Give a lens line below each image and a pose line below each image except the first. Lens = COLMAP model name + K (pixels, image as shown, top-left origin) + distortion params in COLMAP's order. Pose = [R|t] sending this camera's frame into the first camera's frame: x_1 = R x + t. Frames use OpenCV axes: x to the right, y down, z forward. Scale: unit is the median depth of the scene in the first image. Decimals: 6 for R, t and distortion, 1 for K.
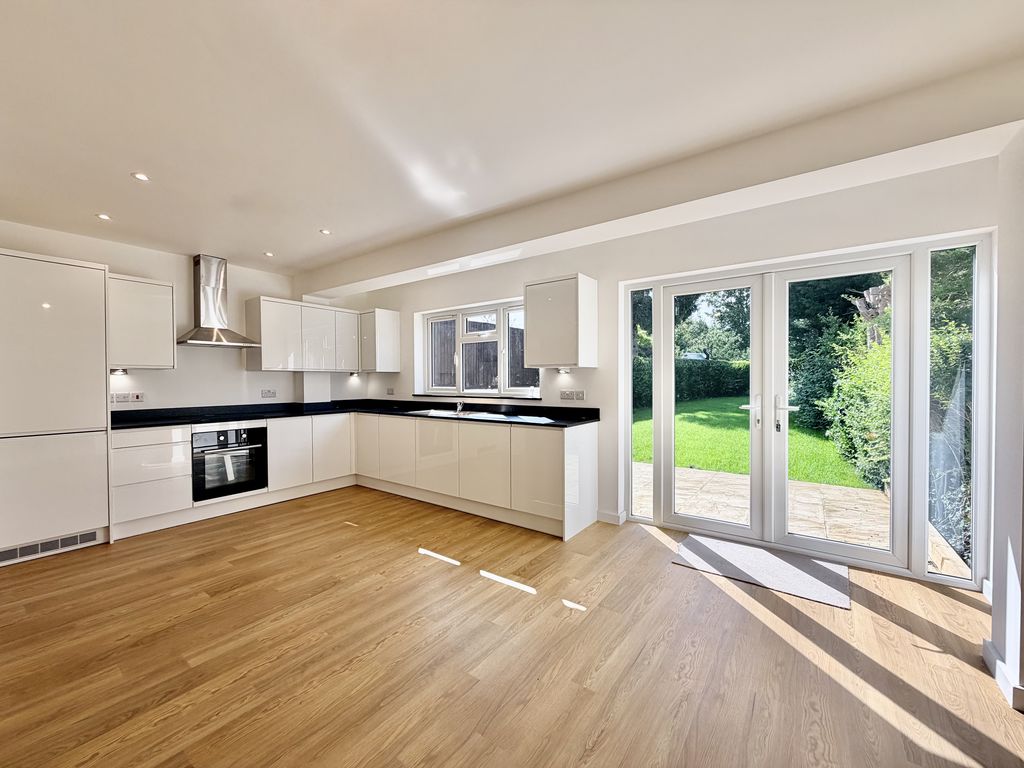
lens RADIAL K [[409.5, 0, 512.0], [0, 409.5, 384.0], [0, 0, 1]] dist [0.000407, 0.000143]
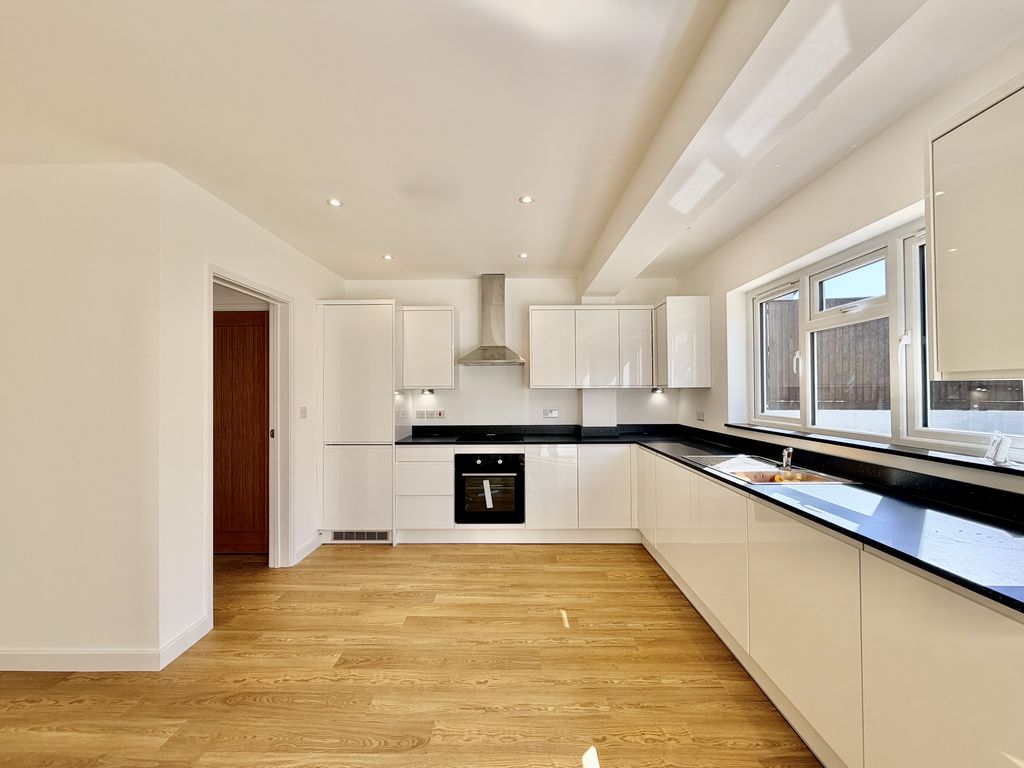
lens RADIAL K [[409.5, 0, 512.0], [0, 409.5, 384.0], [0, 0, 1]] dist [0.000407, 0.000143]
pose [[0.581018, -0.012876, -0.813789, 0.106815], [-0.006128, 0.999777, -0.020193, -0.028195], [0.813867, 0.016719, 0.580810, 0.513968]]
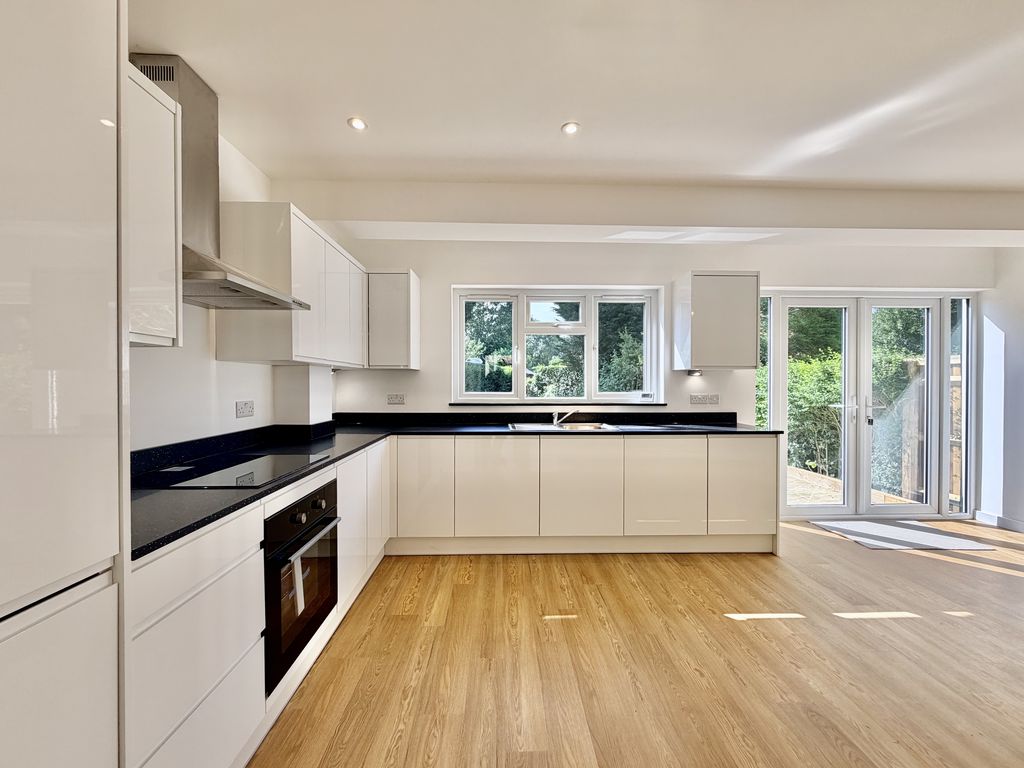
lens RADIAL K [[414.6, 0, 512.0], [0, 414.6, 384.0], [0, 0, 1]] dist [0.000337, 0.000008]
pose [[0.791497, 0.003061, 0.611165, -0.803207], [0.001928, 0.999970, -0.007505, -0.001710], [-0.611170, 0.007119, 0.791468, 0.533653]]
